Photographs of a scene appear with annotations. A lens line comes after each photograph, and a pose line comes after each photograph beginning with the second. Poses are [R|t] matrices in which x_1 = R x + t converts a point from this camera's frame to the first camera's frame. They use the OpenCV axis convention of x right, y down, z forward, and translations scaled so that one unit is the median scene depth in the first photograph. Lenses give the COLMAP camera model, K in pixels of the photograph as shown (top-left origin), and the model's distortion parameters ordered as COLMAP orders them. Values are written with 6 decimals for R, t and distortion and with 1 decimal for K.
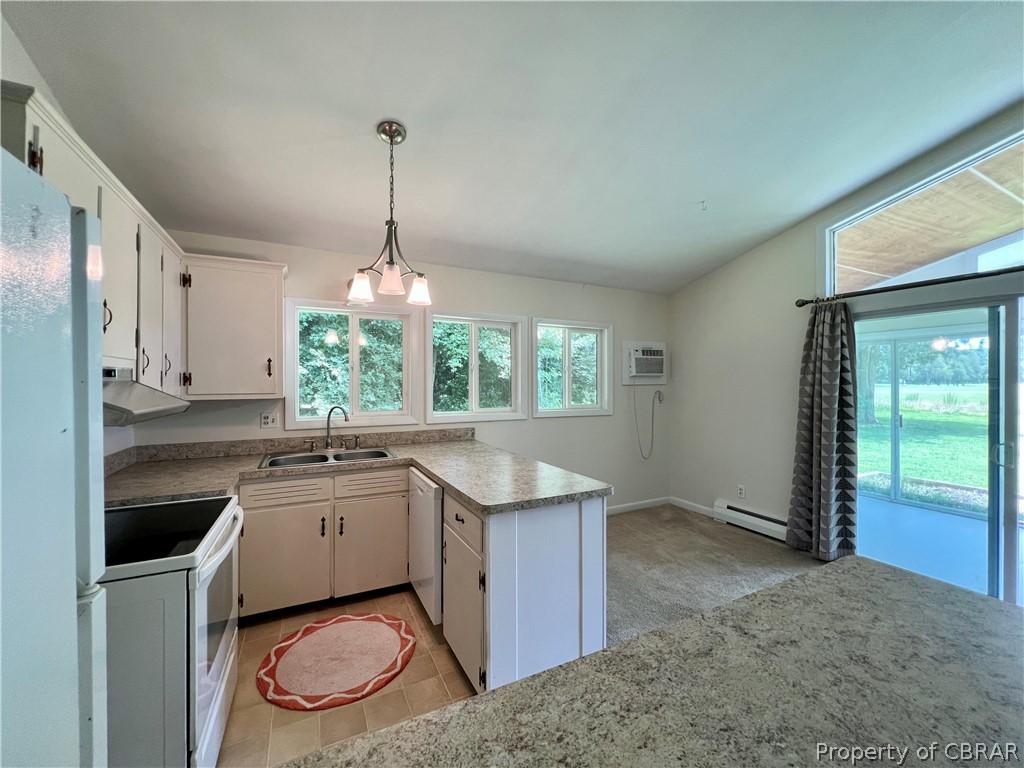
lens RADIAL K [[413.3, 0, 513.6], [0, 413.3, 384.5], [0, 0, 1]] dist [-0.000470, -0.000107]
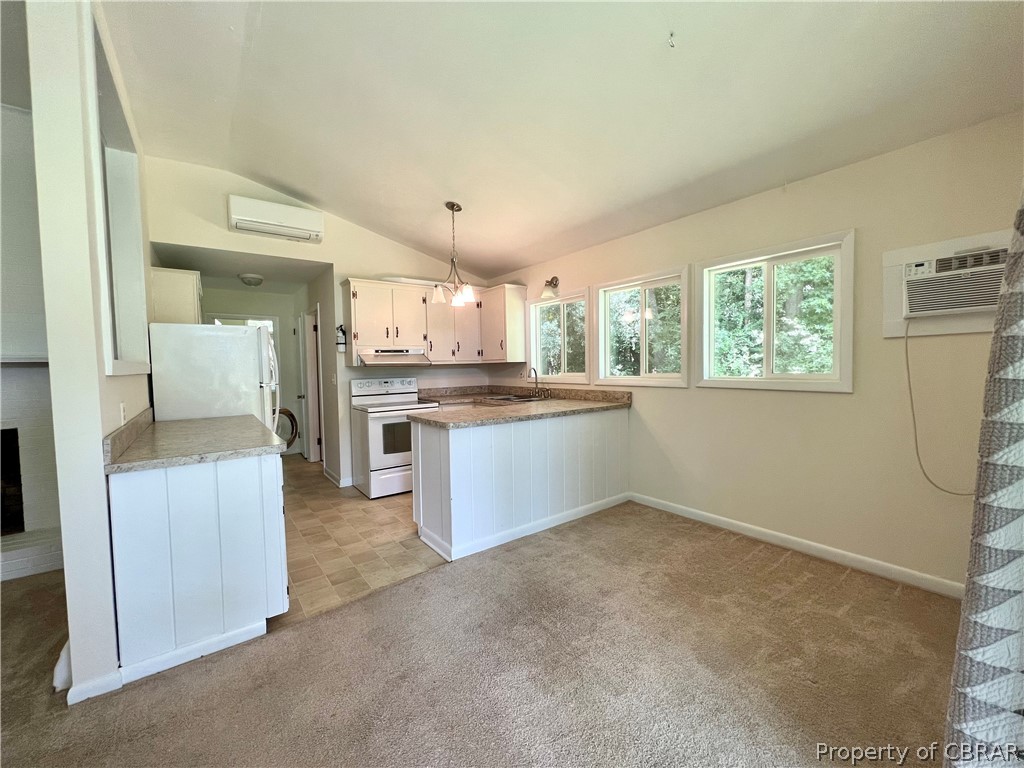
lens RADIAL K [[413.3, 0, 511.6], [0, 413.3, 384.0], [0, 0, 1]] dist [-0.000470, -0.000107]
pose [[0.184063, 0.041879, -0.982022, 1.011632], [0.017378, 0.998797, 0.045852, 0.040408], [0.982761, -0.025505, 0.183113, 0.630586]]
